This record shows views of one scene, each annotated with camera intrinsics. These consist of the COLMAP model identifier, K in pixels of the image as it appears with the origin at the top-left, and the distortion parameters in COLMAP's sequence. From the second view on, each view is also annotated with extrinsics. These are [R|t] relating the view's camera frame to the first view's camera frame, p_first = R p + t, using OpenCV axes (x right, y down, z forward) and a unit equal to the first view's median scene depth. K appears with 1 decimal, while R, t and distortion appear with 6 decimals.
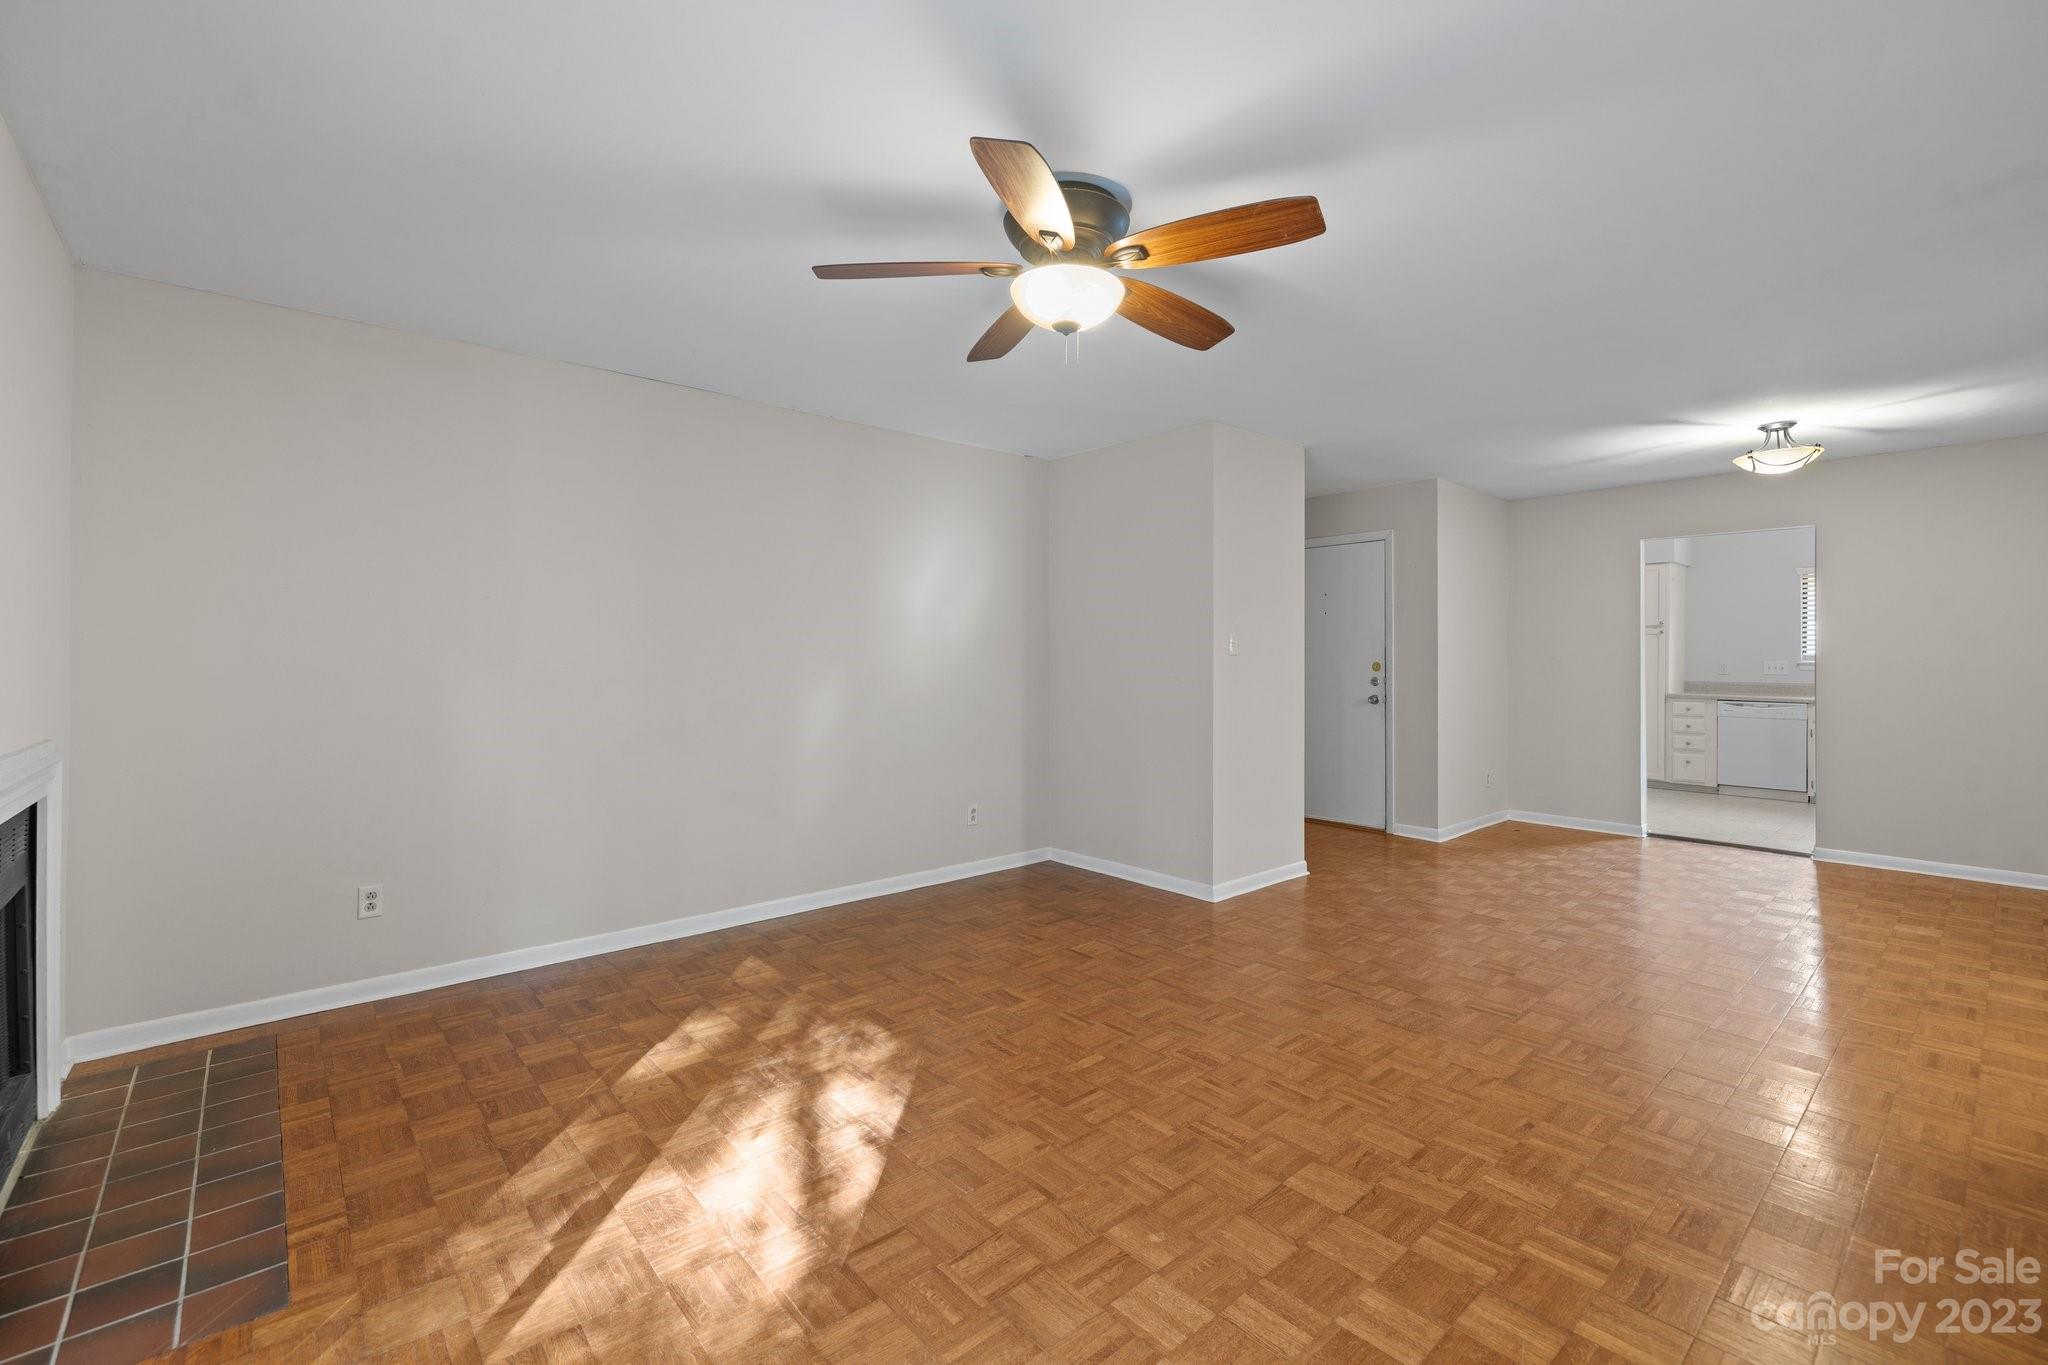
lens RADIAL K [[870.5, 0, 1019.0], [0, 870.5, 647.2], [0, 0, 1]] dist [-0.000320, -0.000737]
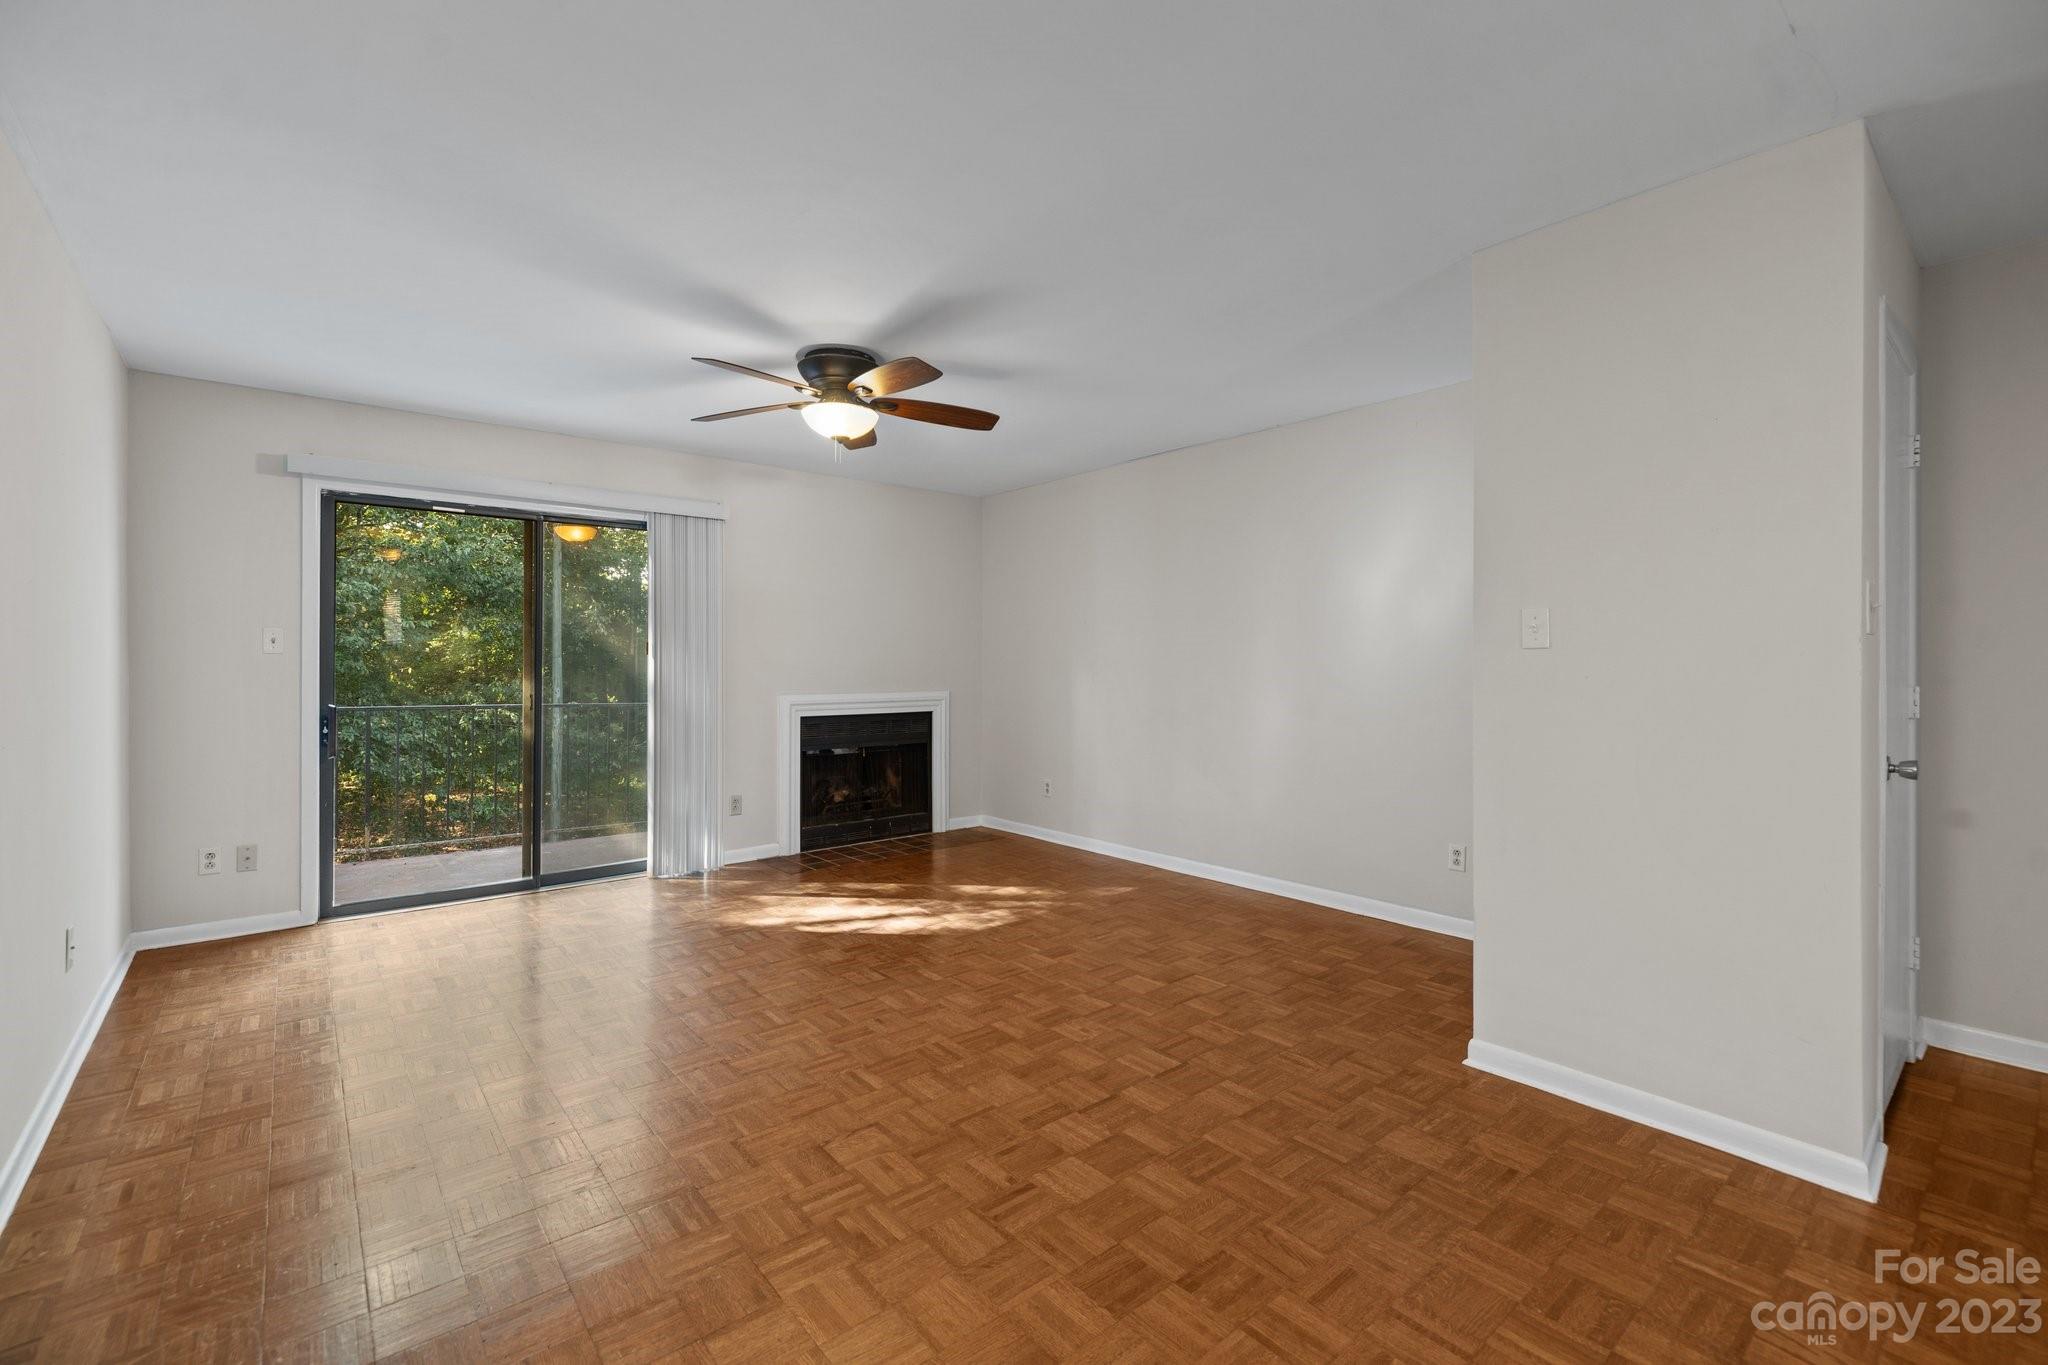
lens RADIAL K [[870.5, 0, 1031.8], [0, 870.5, 664.3], [0, 0, 1]] dist [-0.000320, -0.000737]
pose [[-0.010082, 0.001778, -0.999948, 0.902681], [0.014443, 0.999894, 0.001633, 0.015520], [0.999845, -0.014426, -0.010106, 0.781886]]
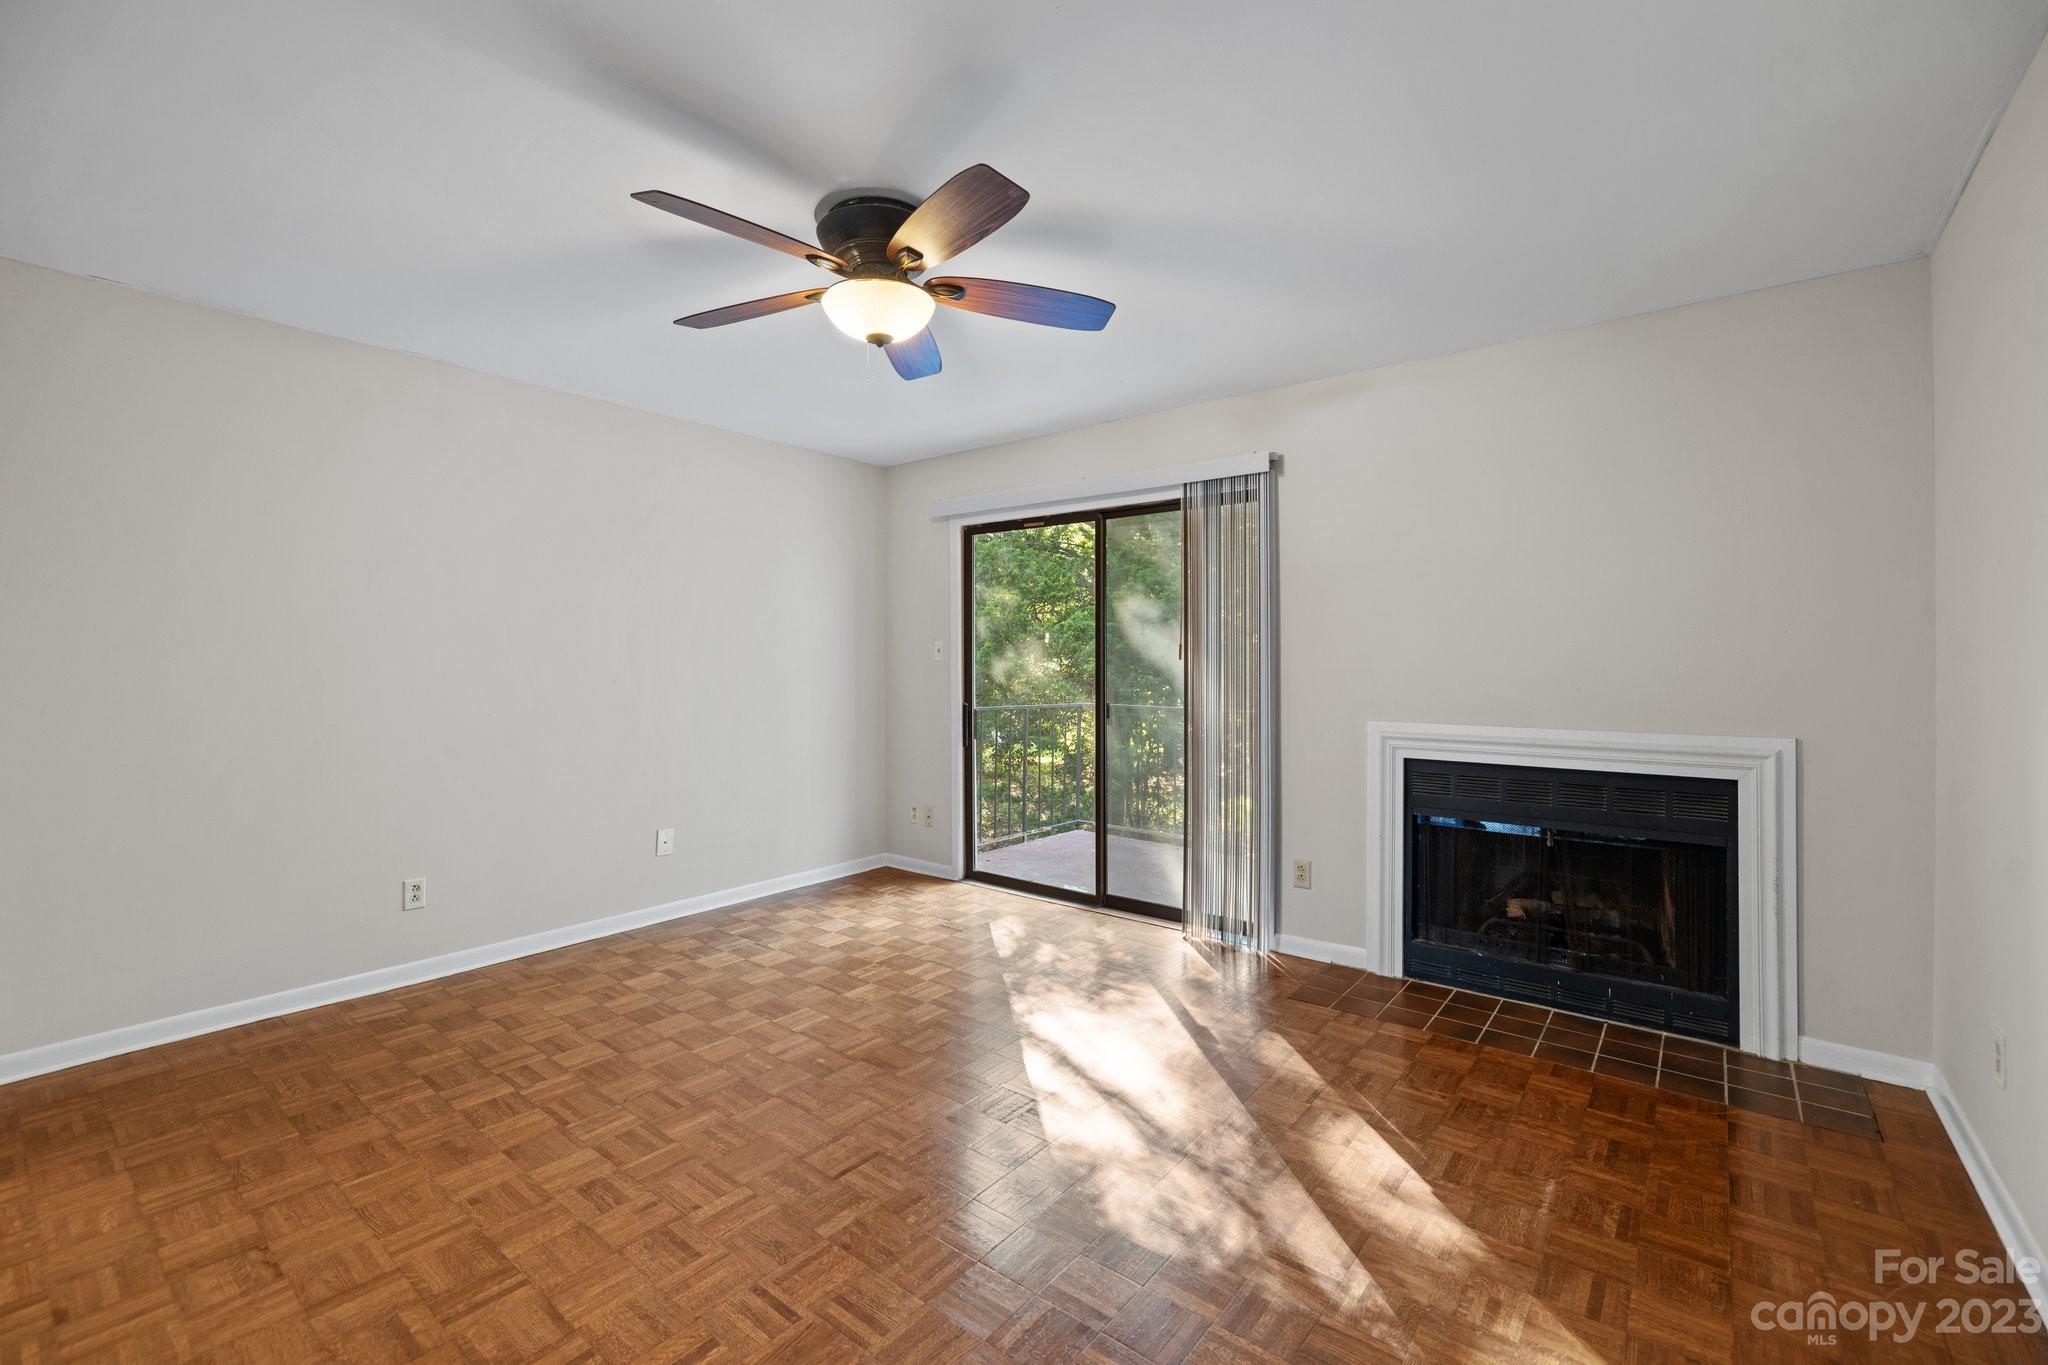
lens RADIAL K [[870.5, 0, 1025.9], [0, 870.5, 664.9], [0, 0, 1]] dist [-0.000320, -0.000737]
pose [[-0.982394, -0.001346, -0.186815, 0.042511], [0.001138, 0.999912, -0.013189, 0.015059], [0.186816, -0.013169, -0.982307, 1.173705]]
